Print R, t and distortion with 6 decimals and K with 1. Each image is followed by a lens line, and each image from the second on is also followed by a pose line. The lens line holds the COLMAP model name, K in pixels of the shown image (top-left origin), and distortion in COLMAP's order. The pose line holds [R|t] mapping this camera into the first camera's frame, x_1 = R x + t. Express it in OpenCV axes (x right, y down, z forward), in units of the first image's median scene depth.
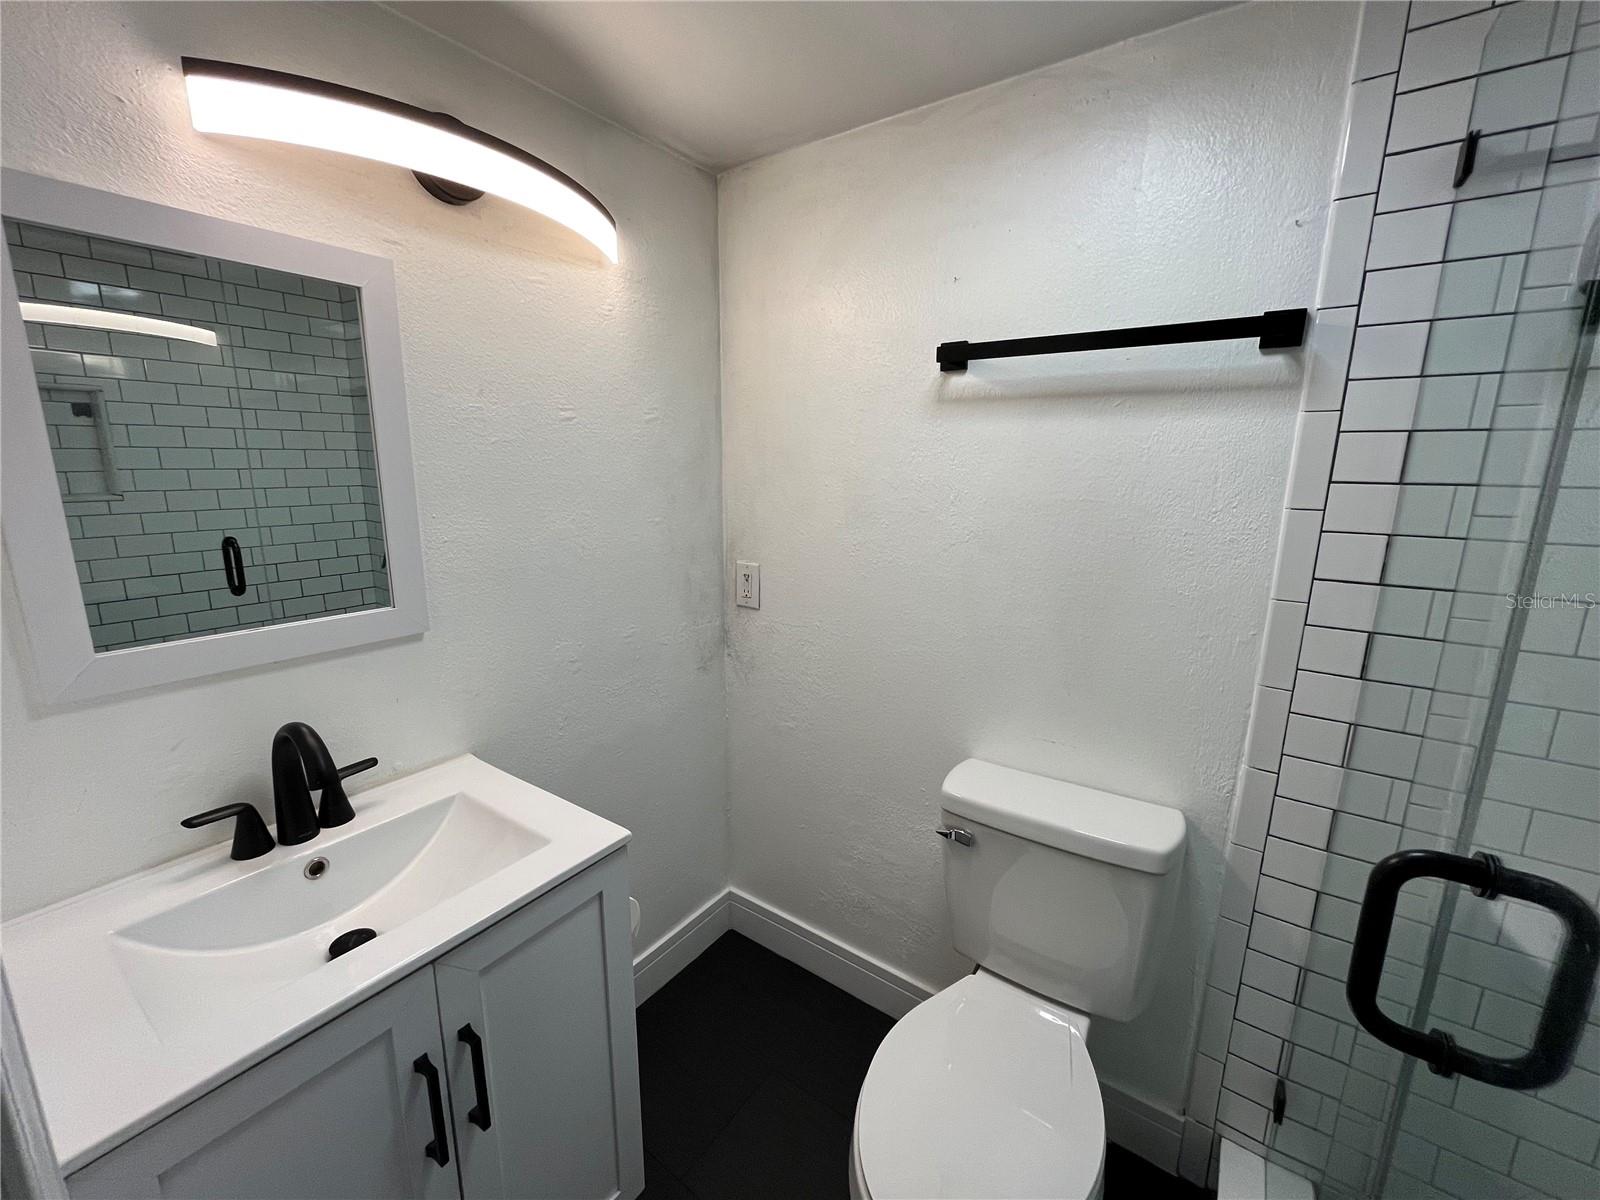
lens RADIAL K [[644.9, 0, 798.7], [0, 644.9, 598.7], [0, 0, 1]] dist [-0.001806, -0.000509]
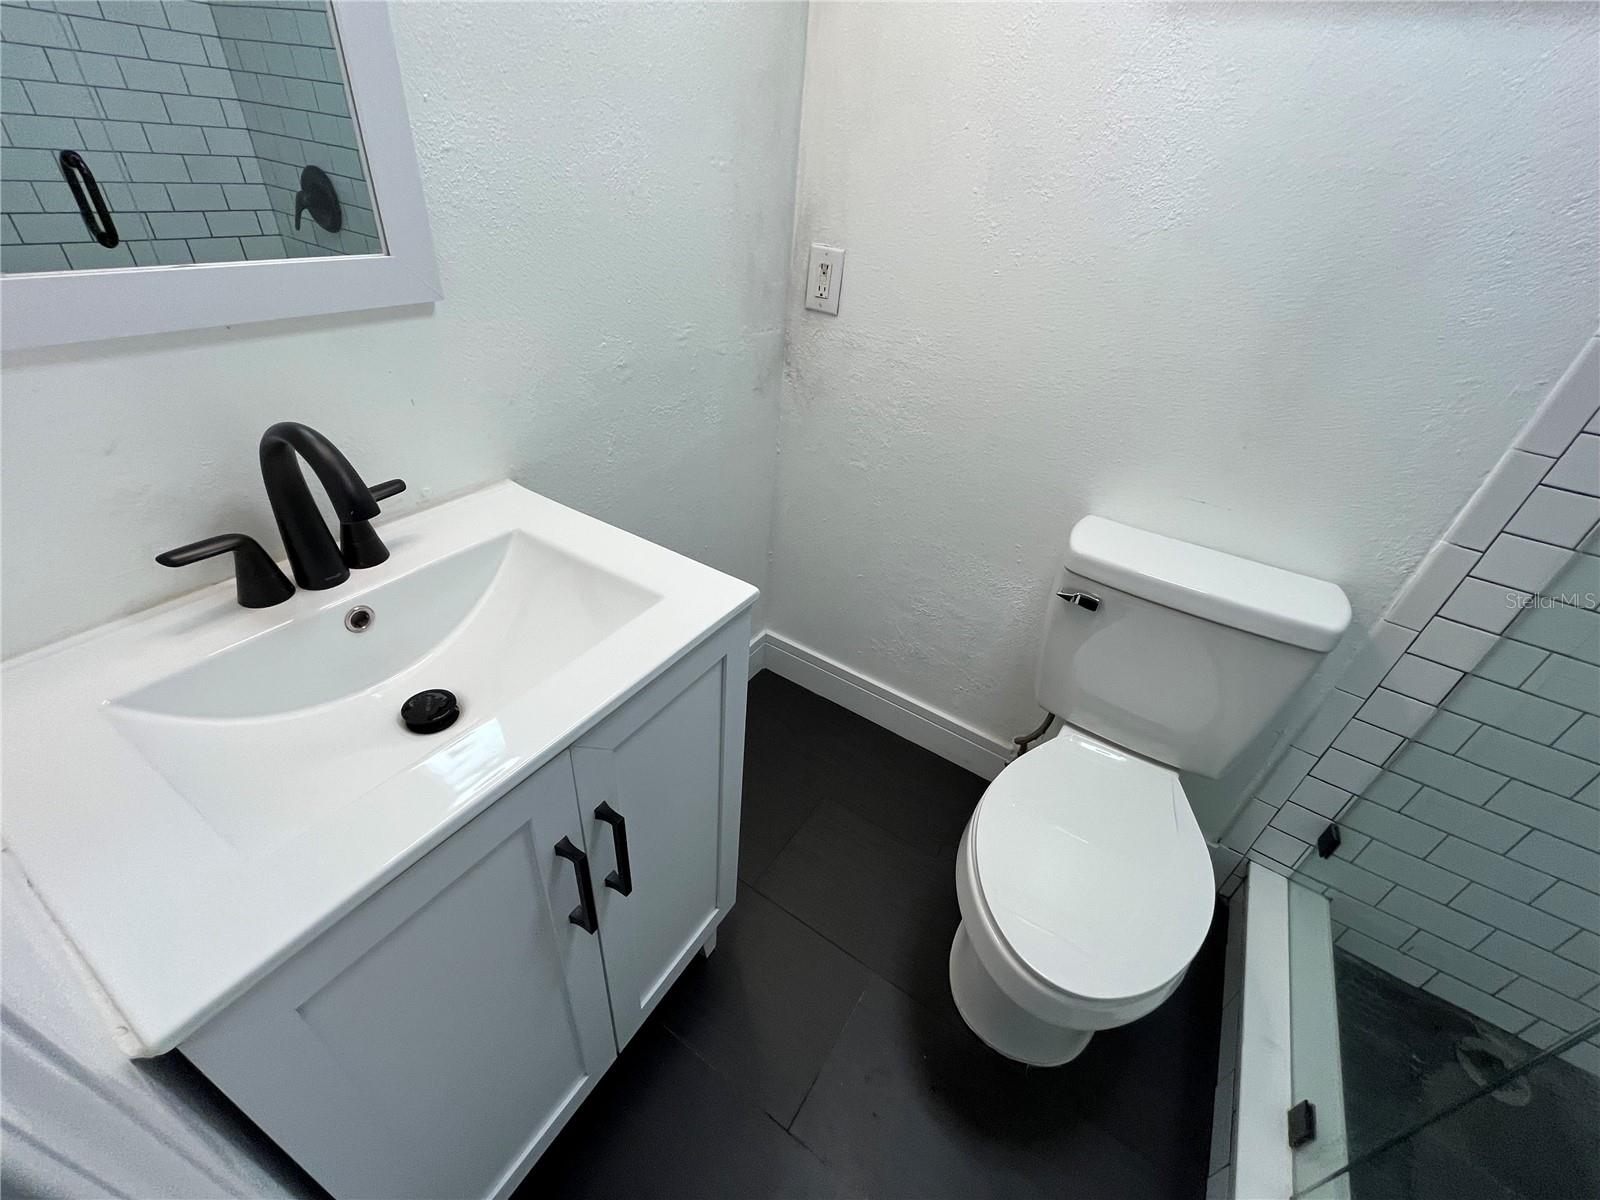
lens RADIAL K [[644.9, 0, 798.7], [0, 644.9, 598.7], [0, 0, 1]] dist [-0.001806, -0.000509]
pose [[0.995919, 0.037539, 0.082069, -0.236845], [-0.066326, 0.921142, 0.383533, 0.053881], [-0.061199, -0.387412, 0.919873, 0.219692]]
